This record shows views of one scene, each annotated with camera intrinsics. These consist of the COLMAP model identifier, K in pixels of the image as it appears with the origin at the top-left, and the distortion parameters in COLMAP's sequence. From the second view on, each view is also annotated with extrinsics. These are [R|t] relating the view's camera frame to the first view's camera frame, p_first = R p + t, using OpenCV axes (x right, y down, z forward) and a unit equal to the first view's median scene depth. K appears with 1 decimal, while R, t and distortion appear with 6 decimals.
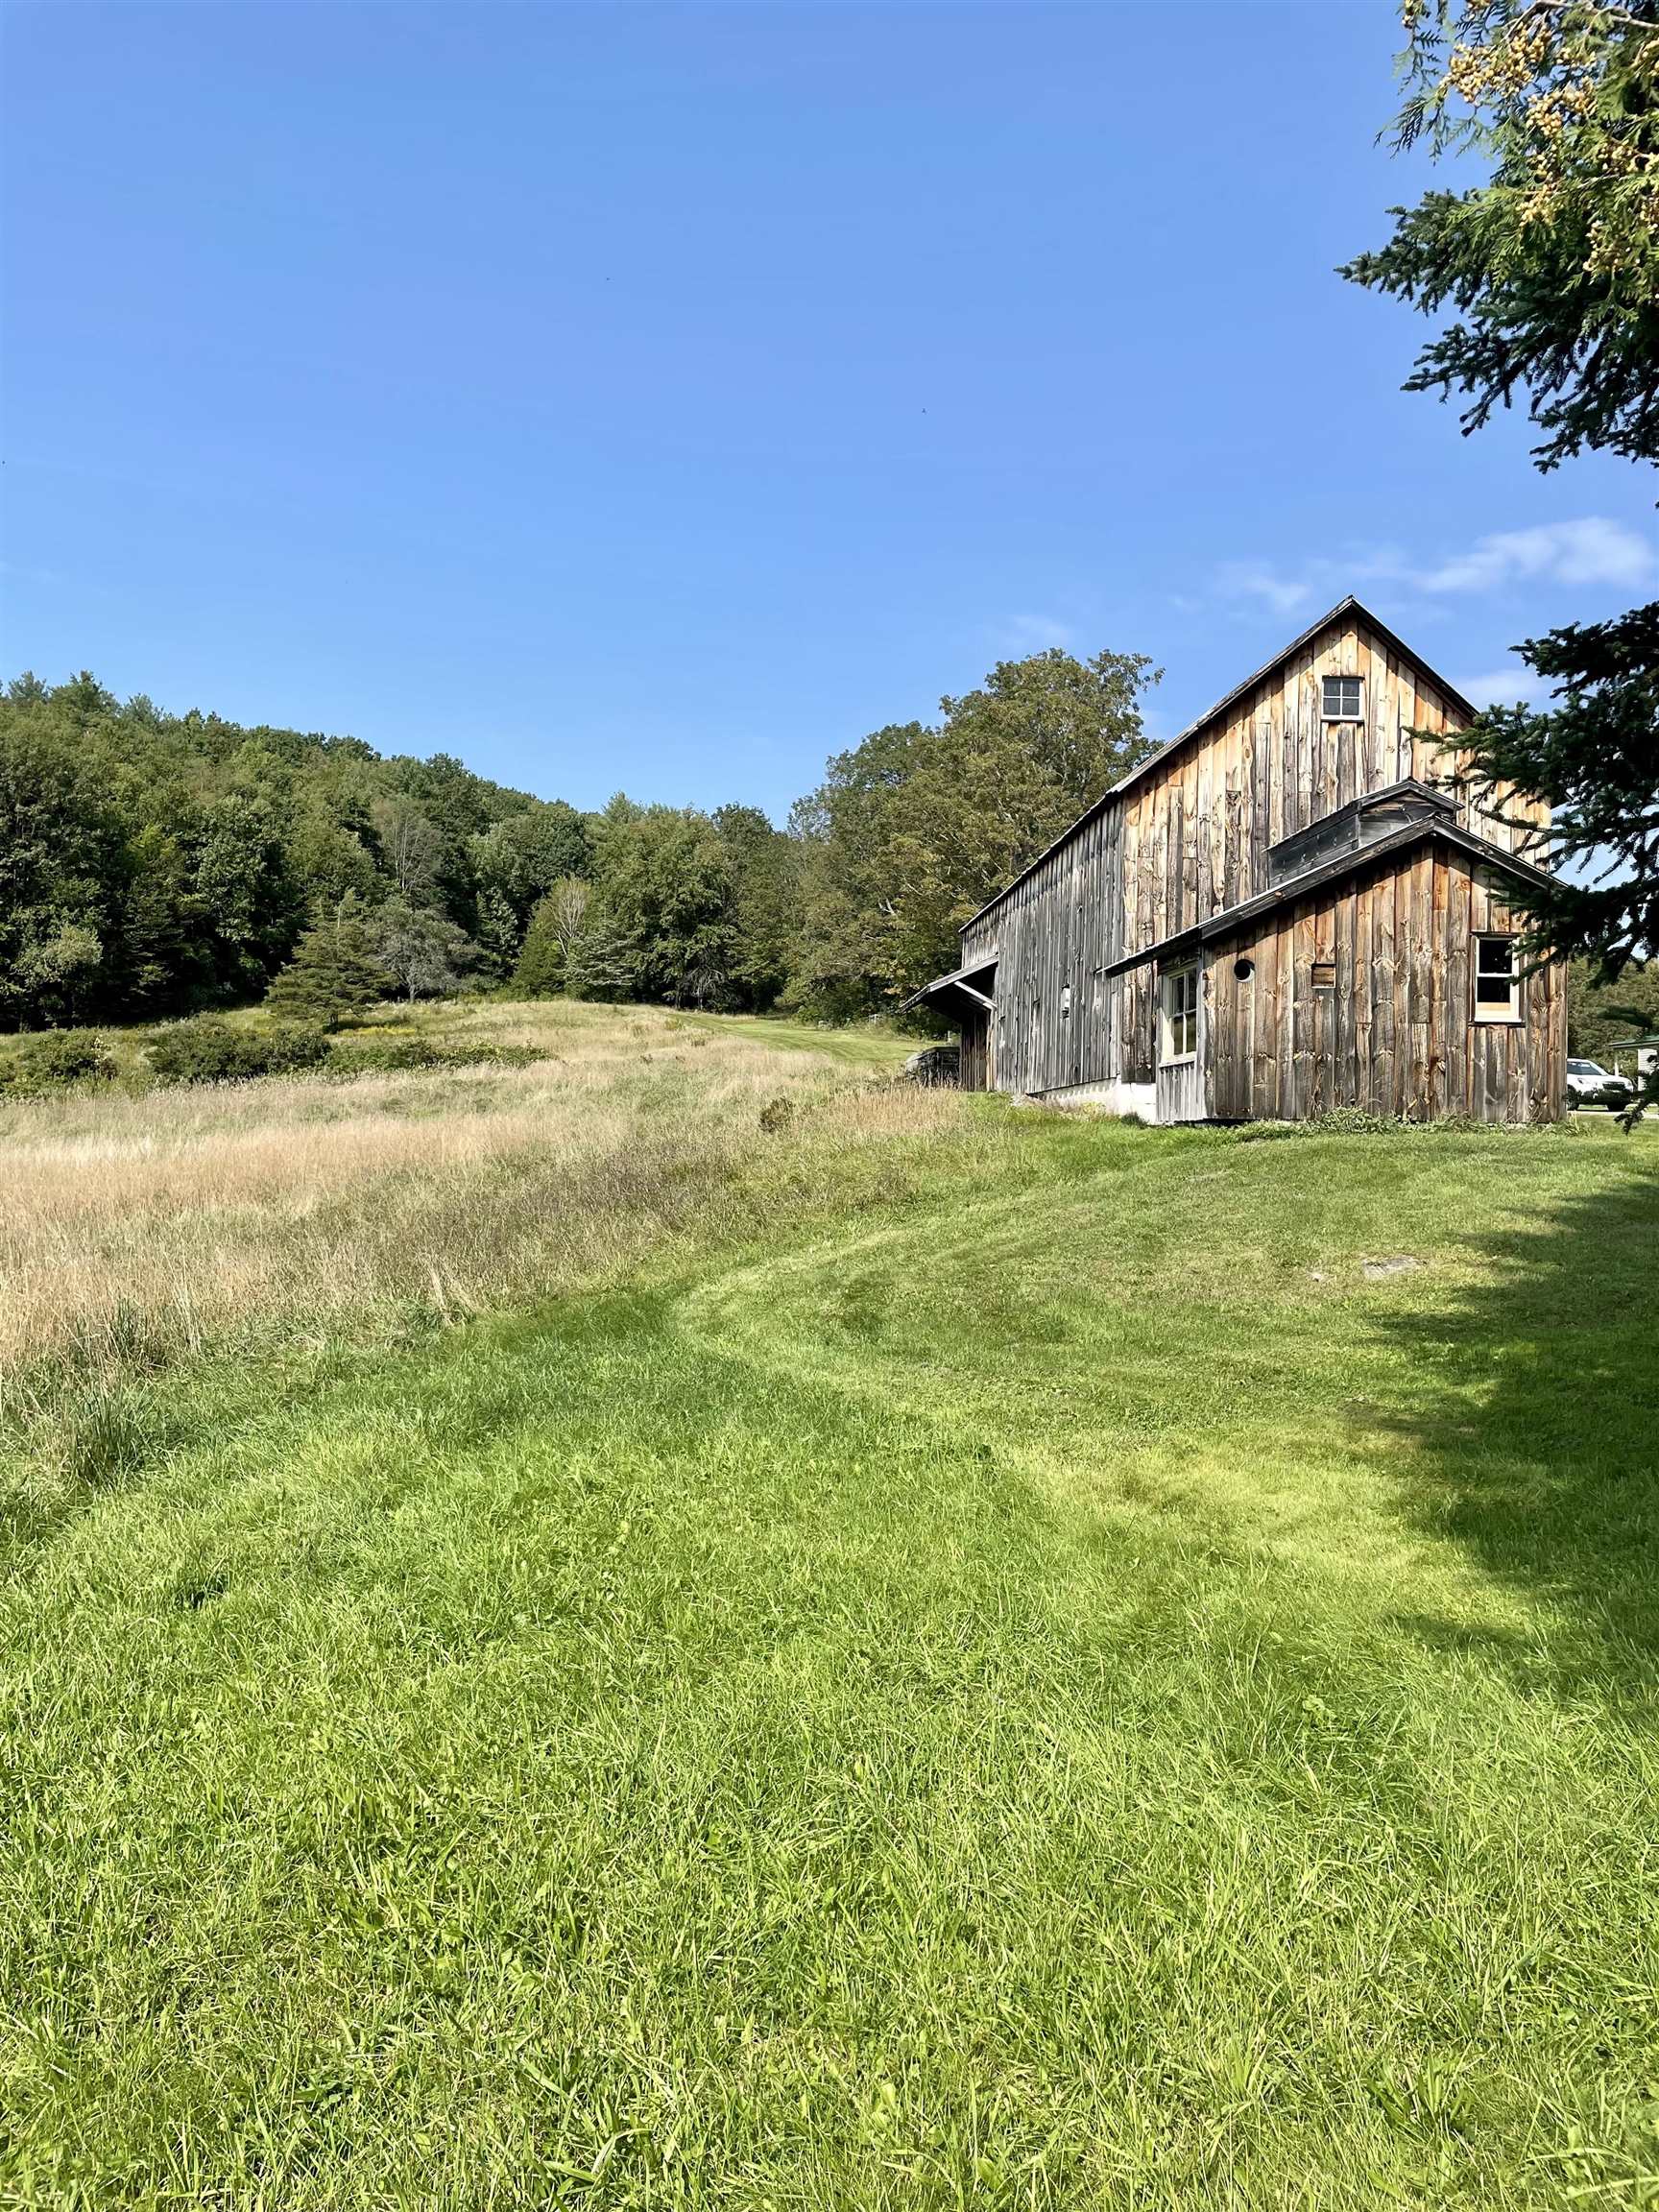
lens RADIAL K [[1674.2, 0, 824.0], [0, 1674.2, 1107.9], [0, 0, 1]] dist [0.072982, -0.090506]
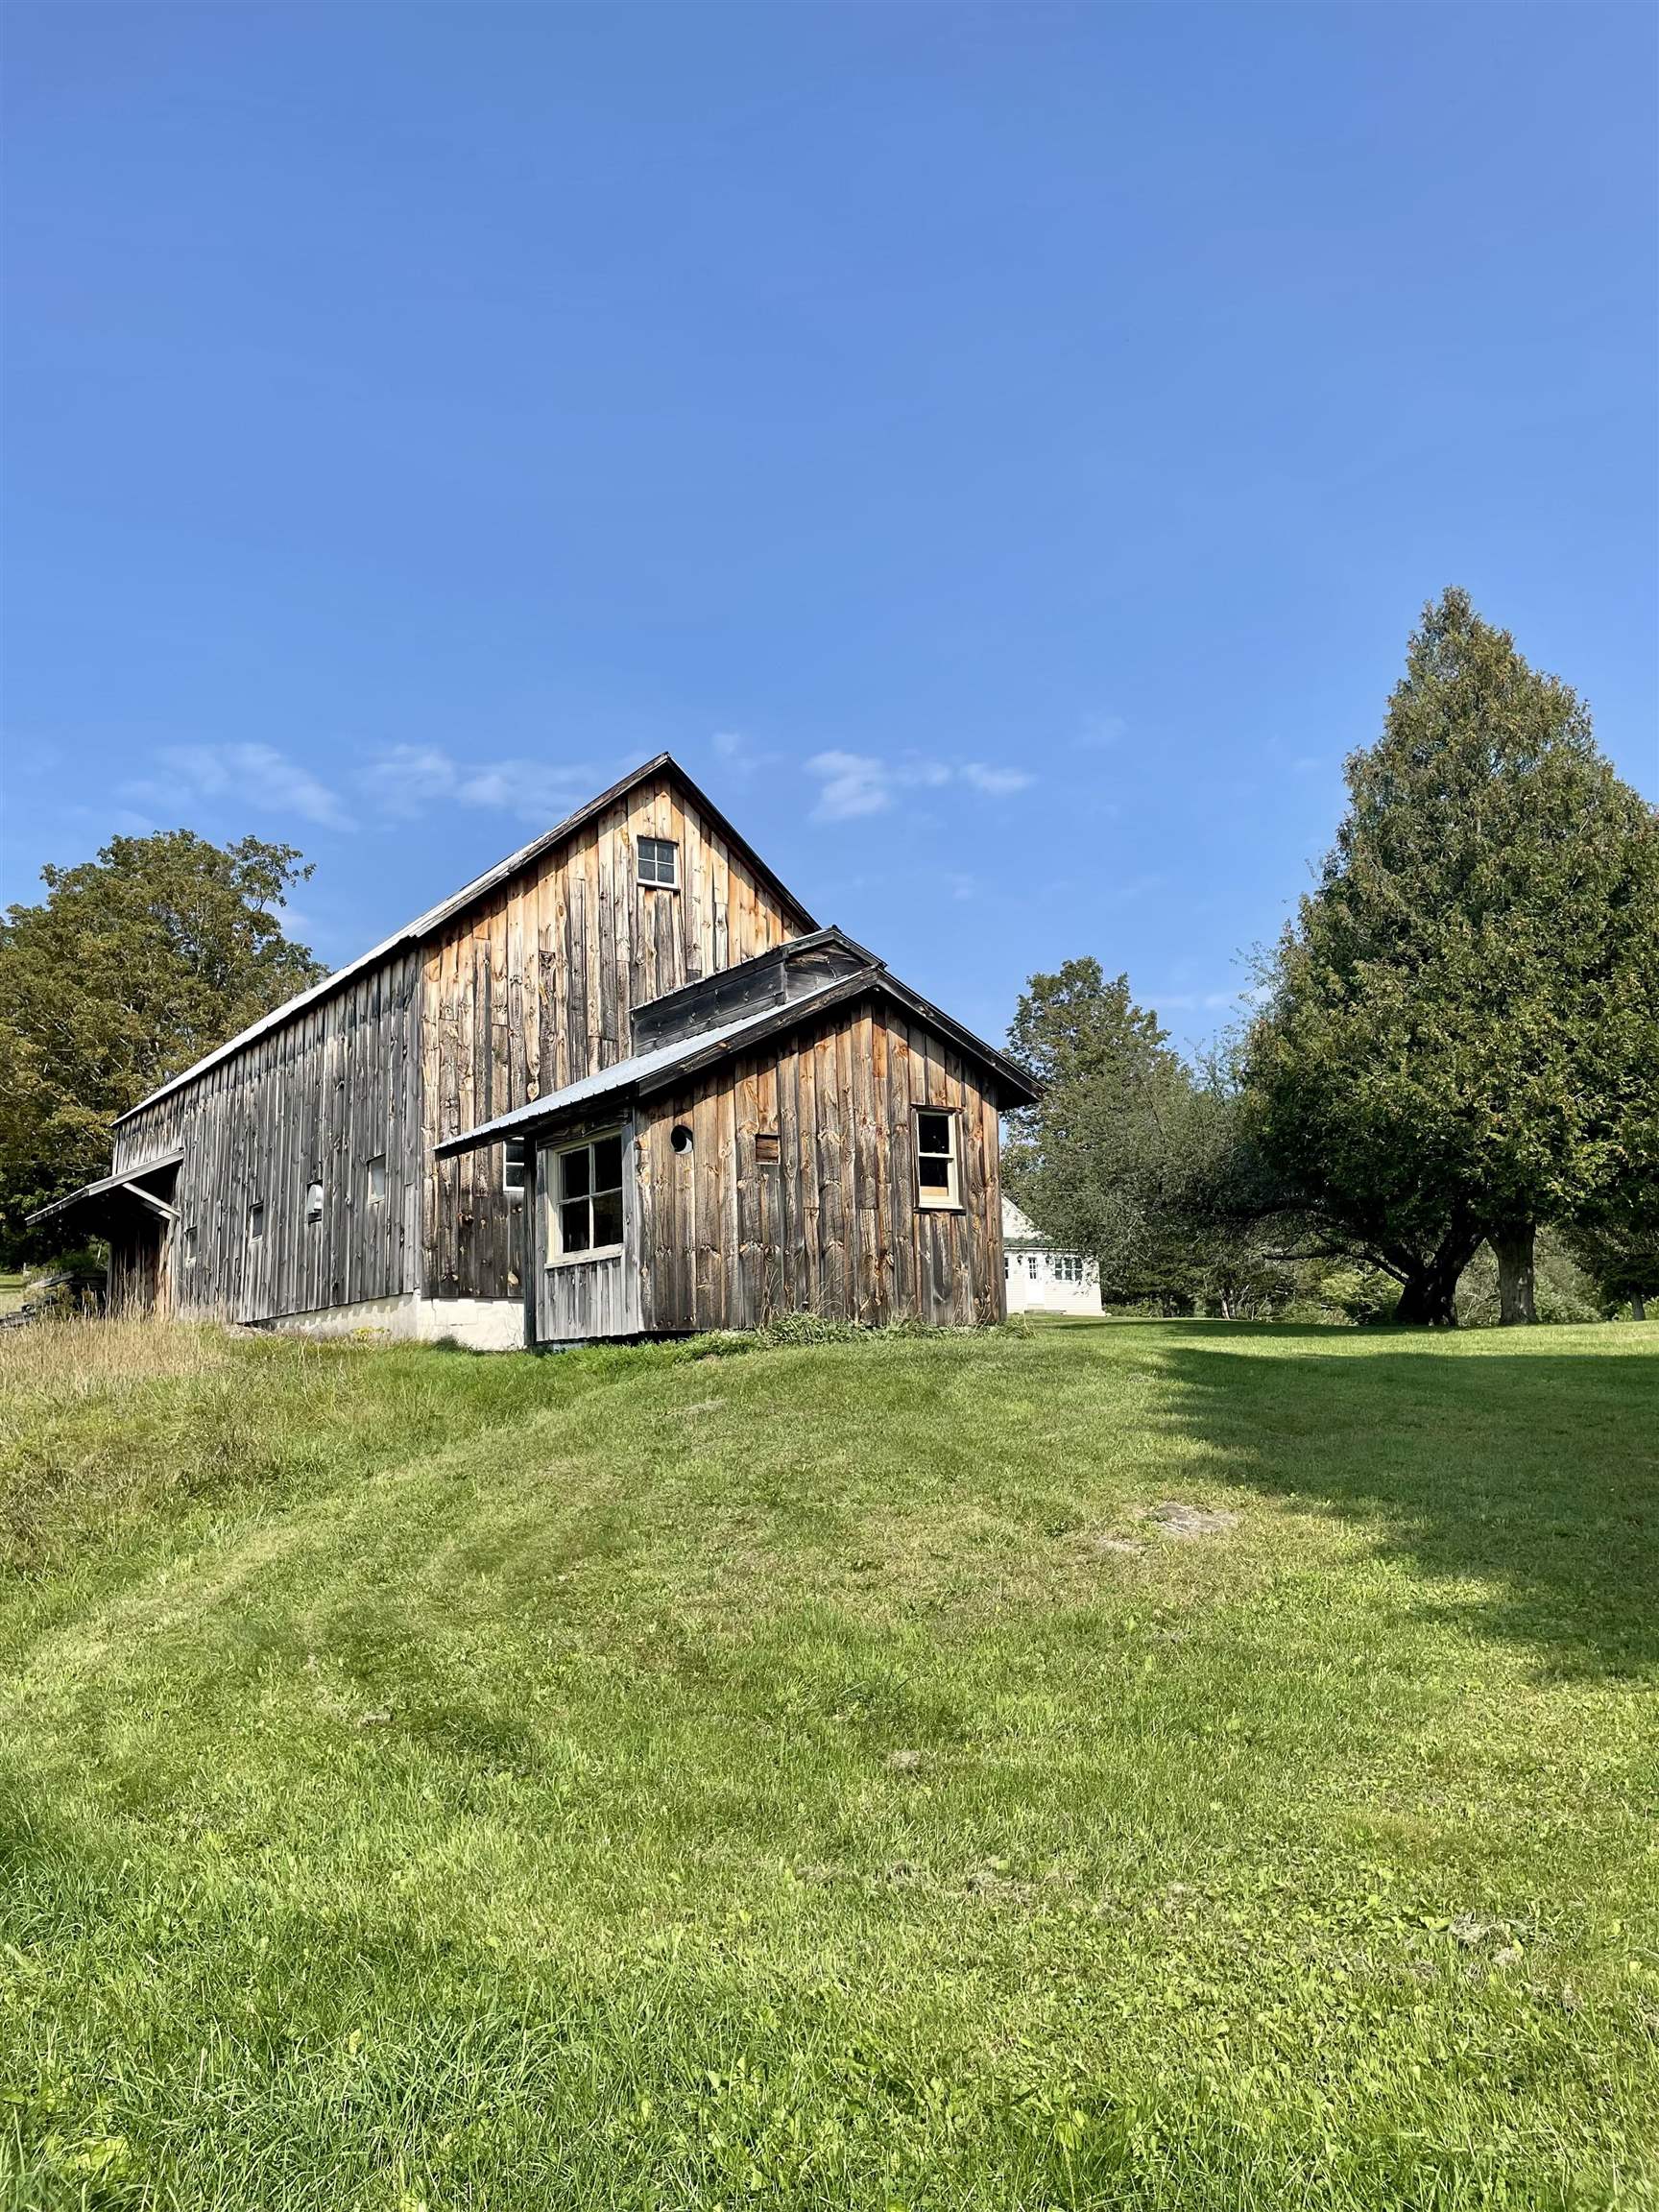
lens RADIAL K [[1674.2, 0, 880.4], [0, 1674.2, 1105.7], [0, 0, 1]] dist [0.072982, -0.090506]
pose [[0.846795, 0.038225, 0.530543, -0.062414], [0.036127, 0.990978, -0.129061, 0.004932], [-0.530690, 0.128455, 0.837775, 0.210598]]
